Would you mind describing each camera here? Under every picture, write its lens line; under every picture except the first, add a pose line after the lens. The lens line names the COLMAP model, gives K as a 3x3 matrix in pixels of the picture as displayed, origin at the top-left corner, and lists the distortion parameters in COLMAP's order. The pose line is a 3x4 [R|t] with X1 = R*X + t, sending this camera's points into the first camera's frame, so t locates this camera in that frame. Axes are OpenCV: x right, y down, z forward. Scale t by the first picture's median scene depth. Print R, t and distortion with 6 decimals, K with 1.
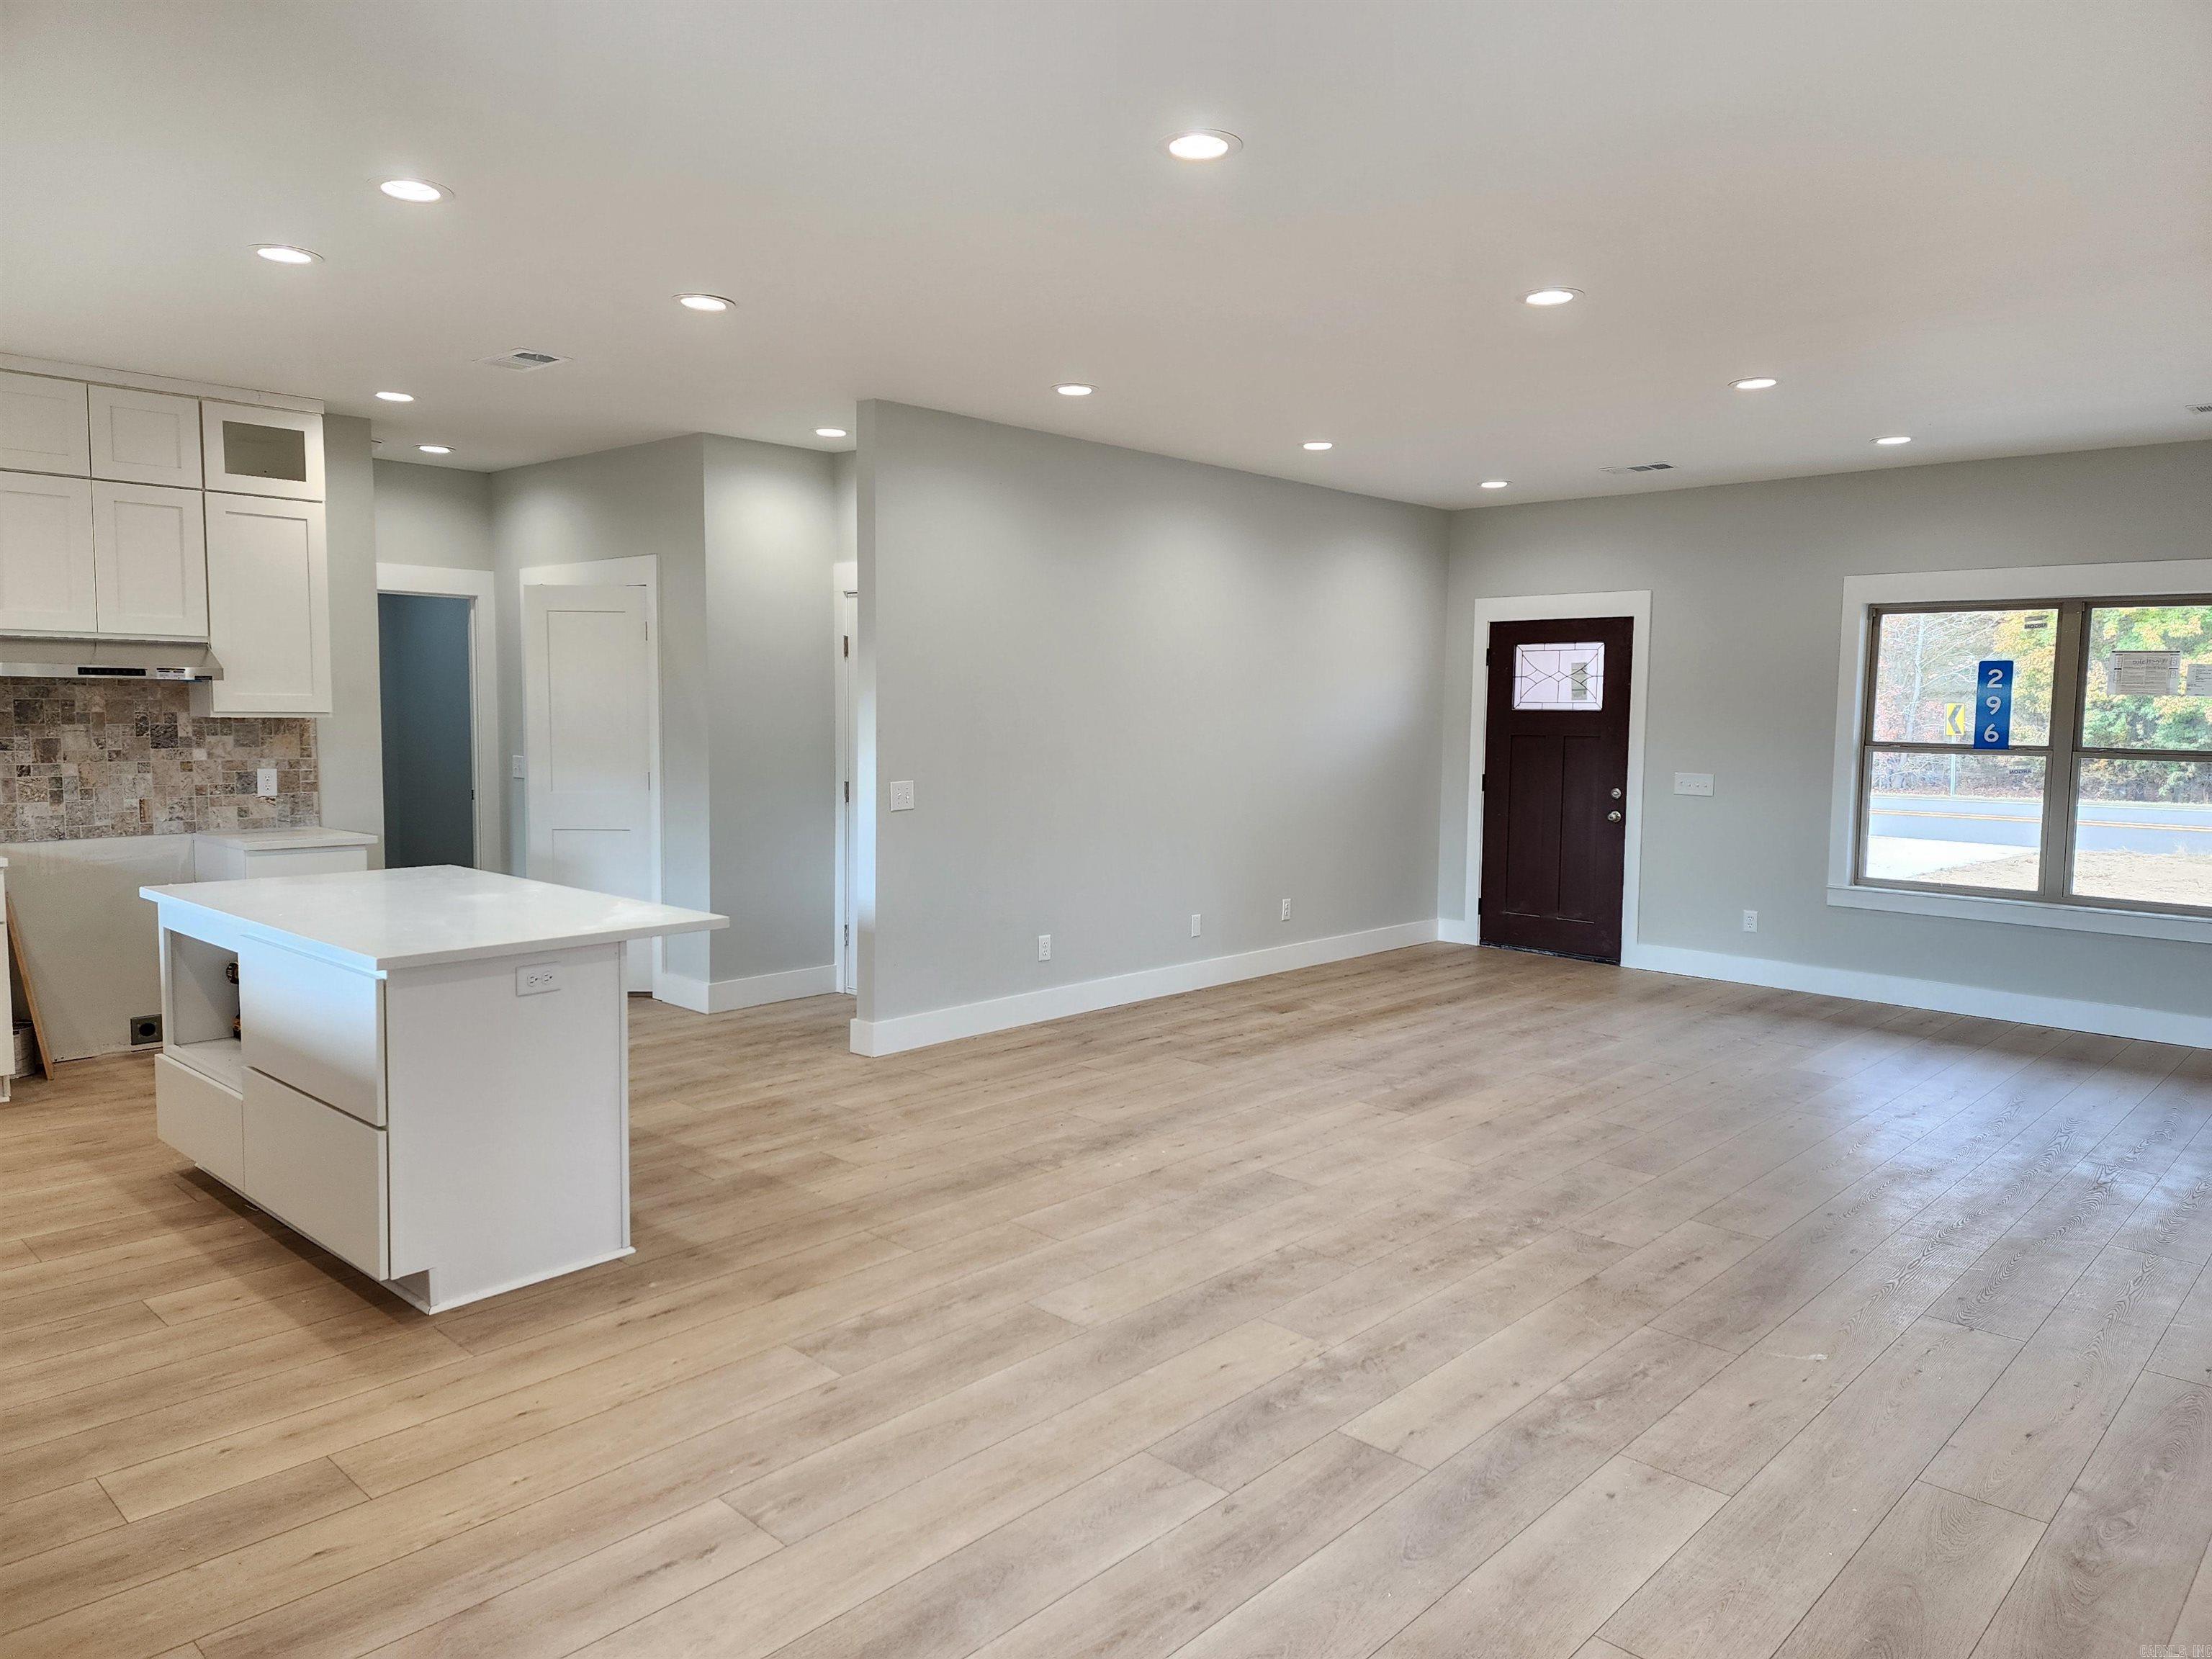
lens RADIAL K [[1465.0, 0, 1097.4], [0, 1465.0, 816.9], [0, 0, 1]] dist [0.100162, -0.087201]
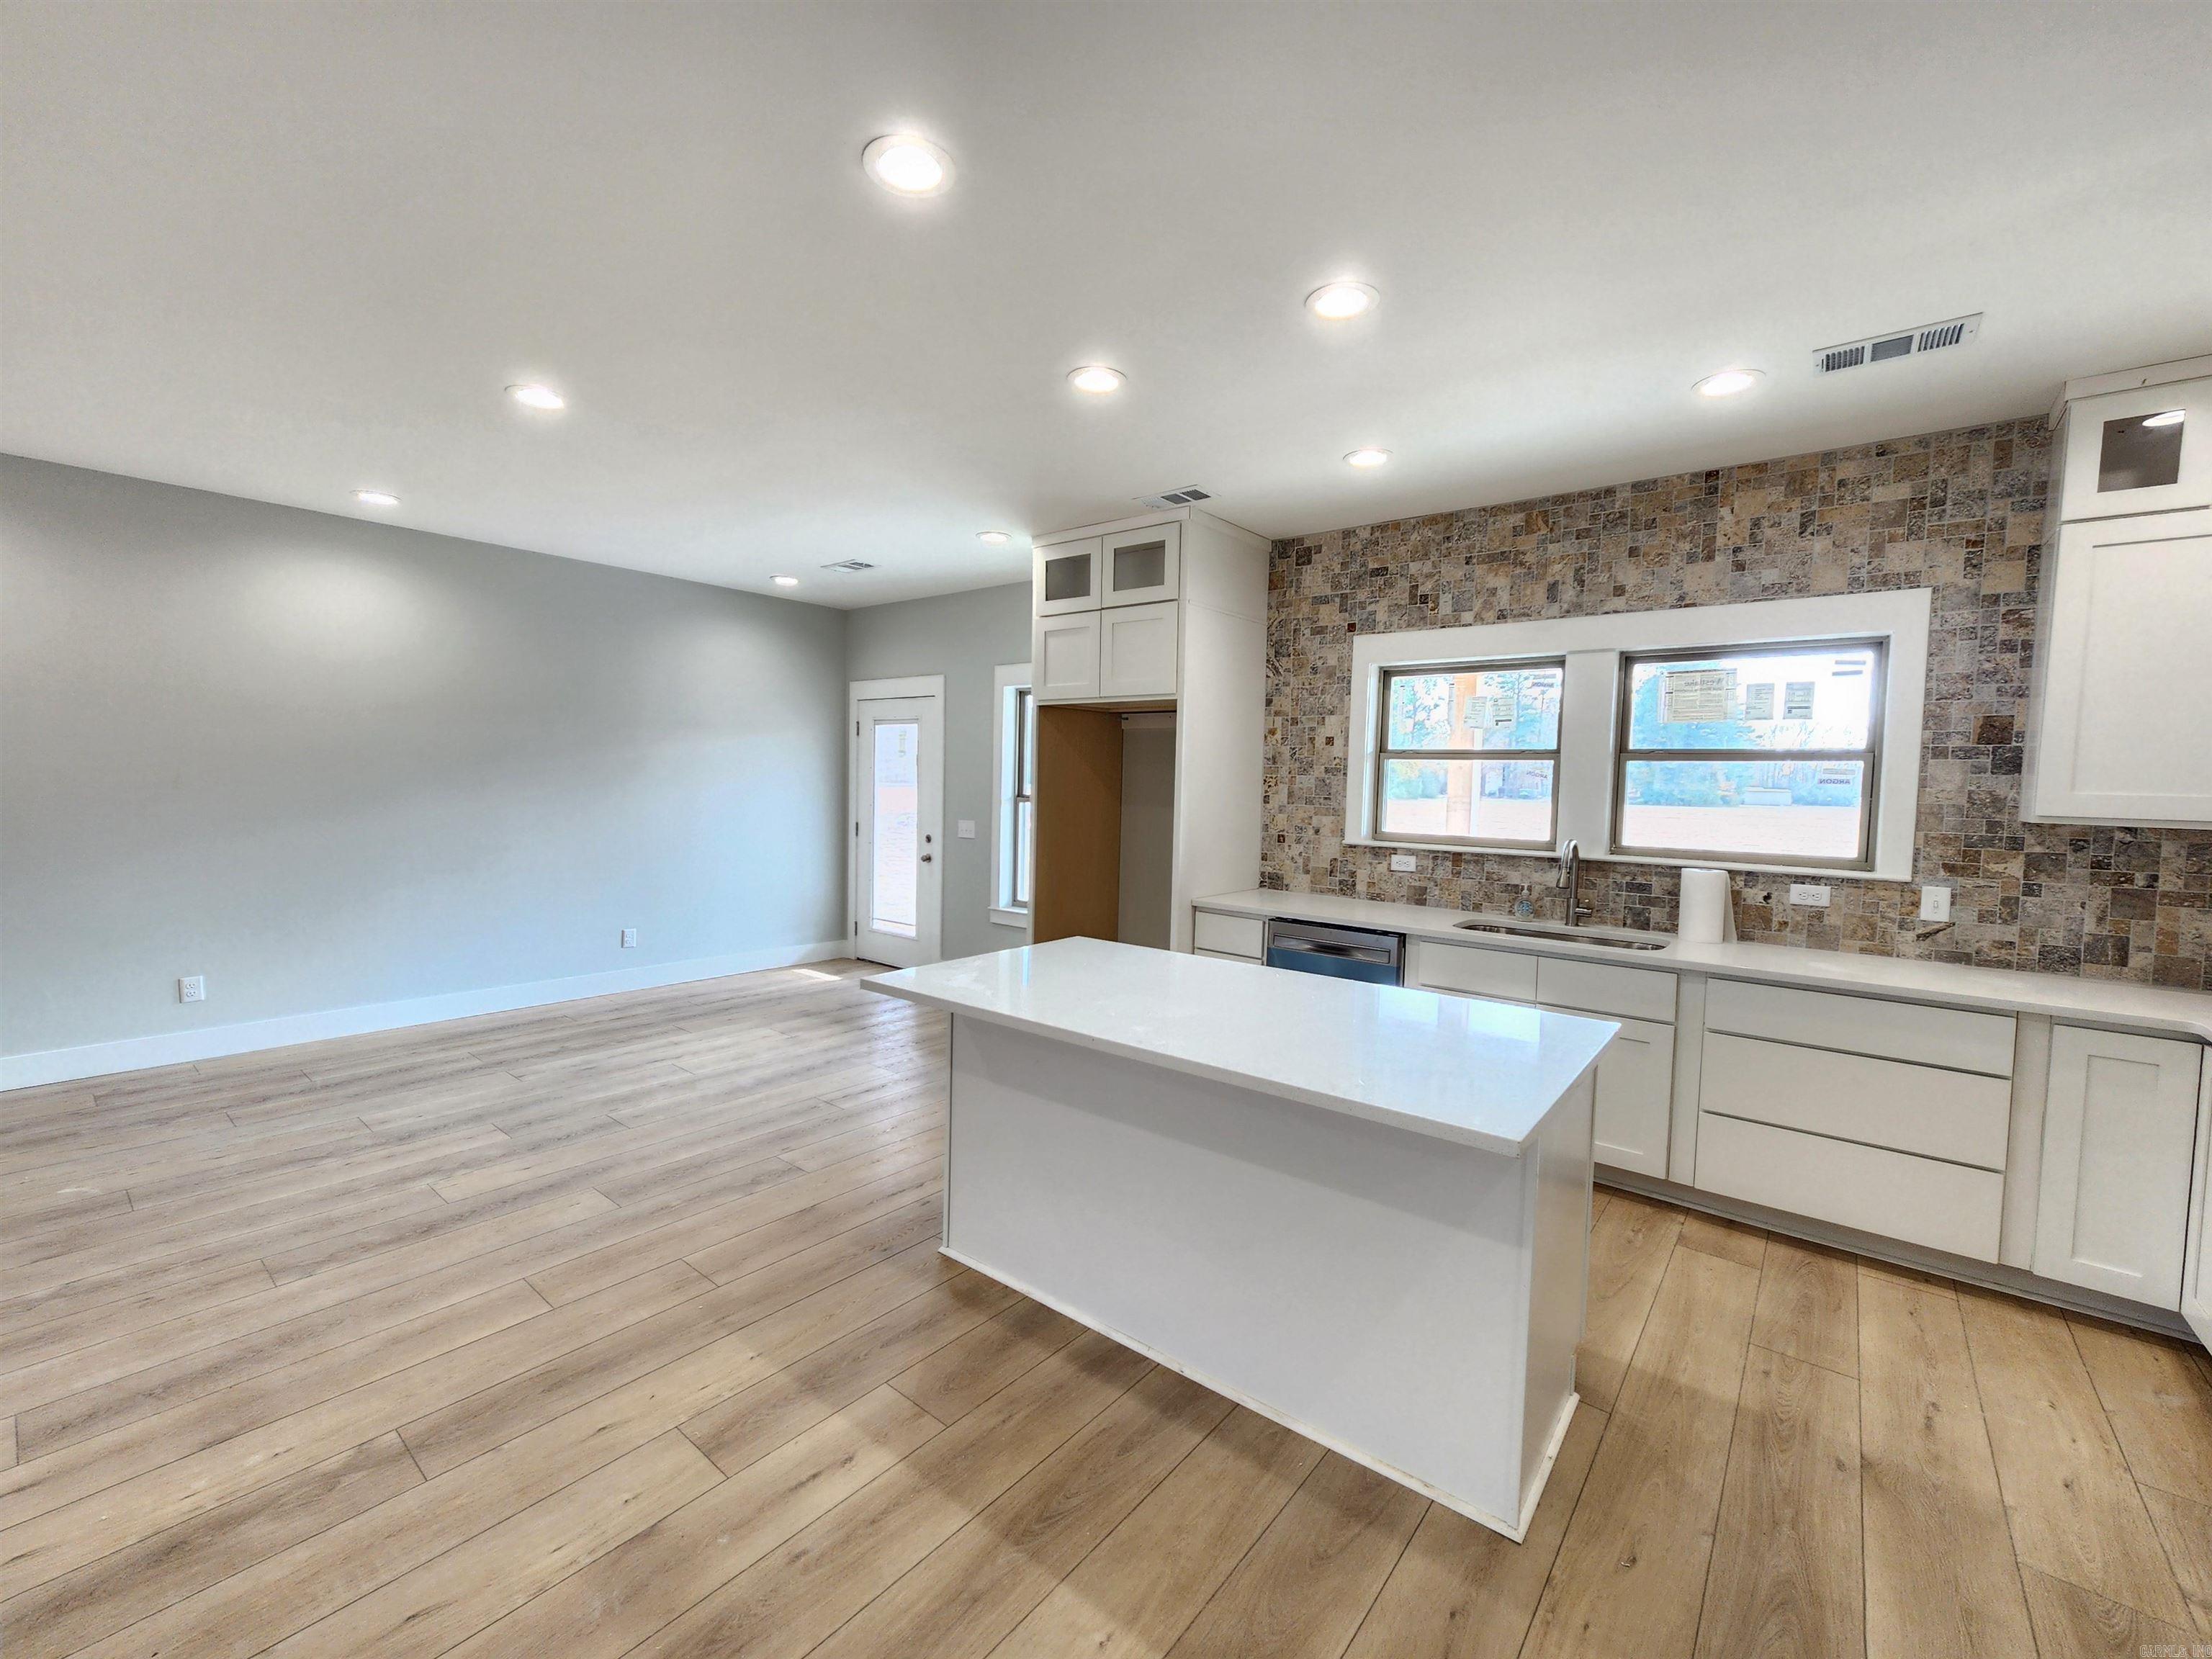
lens RADIAL K [[906.9, 0, 1111.3], [0, 906.9, 827.2], [0, 0, 1]] dist [-0.000520, 0.000046]
pose [[-0.996133, -0.033108, -0.081376, -0.291837], [-0.043649, 0.990371, 0.131375, -0.094750], [0.076243, 0.134419, -0.987987, 1.281530]]
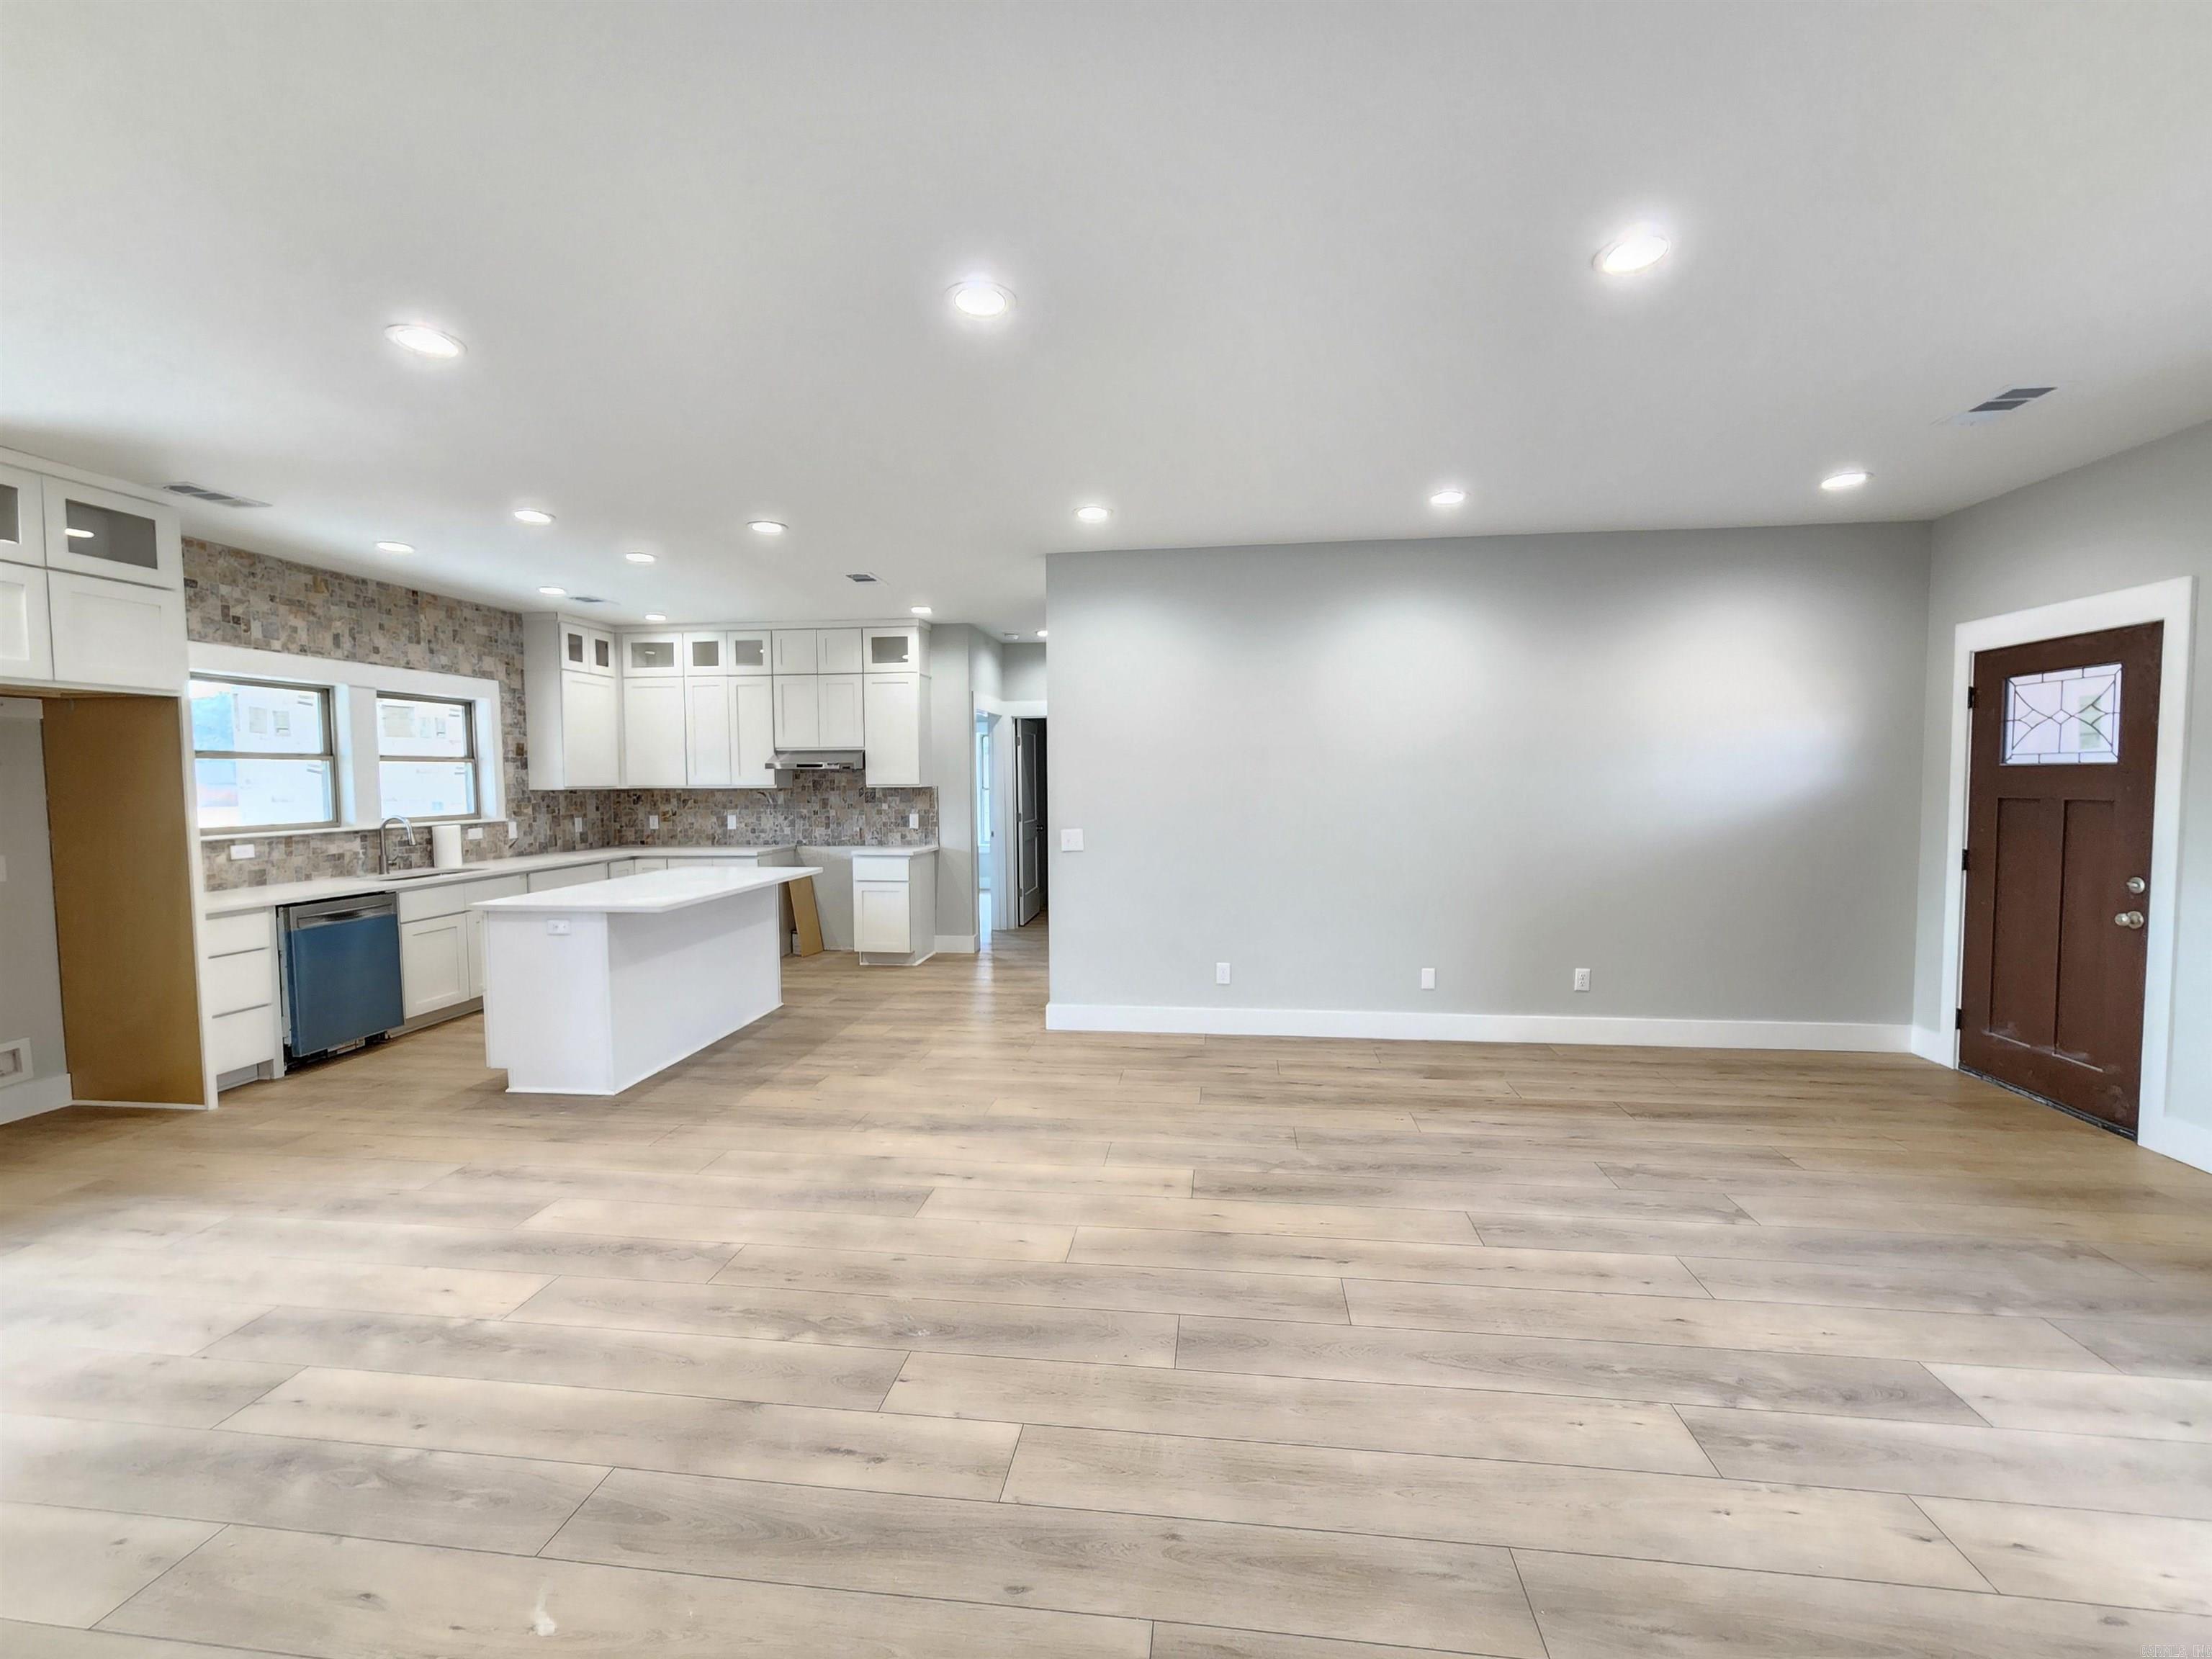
lens RADIAL K [[918.2, 0, 1121.9], [0, 918.2, 829.5], [0, 0, 1]] dist [-0.000151, 0.000217]
pose [[0.599015, 0.028901, -0.800216, 0.681593], [-0.048608, 0.998818, -0.000312, -0.031519], [0.799261, 0.039084, 0.599712, 0.639502]]
